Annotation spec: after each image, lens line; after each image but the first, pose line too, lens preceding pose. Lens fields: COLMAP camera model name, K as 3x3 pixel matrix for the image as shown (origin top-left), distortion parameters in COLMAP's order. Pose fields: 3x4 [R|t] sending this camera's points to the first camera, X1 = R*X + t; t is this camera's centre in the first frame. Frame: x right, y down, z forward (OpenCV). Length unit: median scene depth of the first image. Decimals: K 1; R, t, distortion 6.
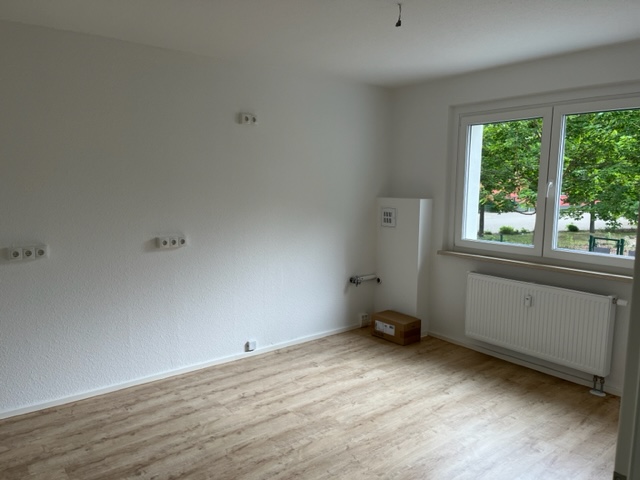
lens RADIAL K [[503.8, 0, 320.1], [0, 503.8, 237.3], [0, 0, 1]] dist [-0.011406, 0.001090]
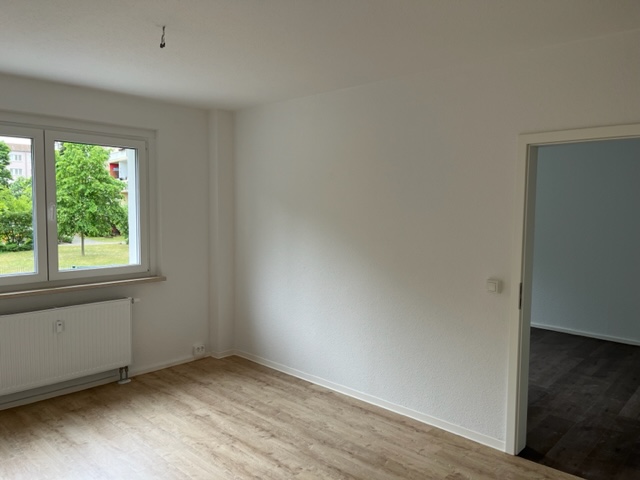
lens RADIAL K [[485.4, 0, 317.2], [0, 485.4, 243.8], [0, 0, 1]] dist [0.021903, -0.009795]
pose [[-0.174360, -0.081947, 0.981266, -0.606818], [0.097894, 0.990152, 0.100083, -0.080567], [-0.979804, 0.113511, -0.164620, 0.669389]]
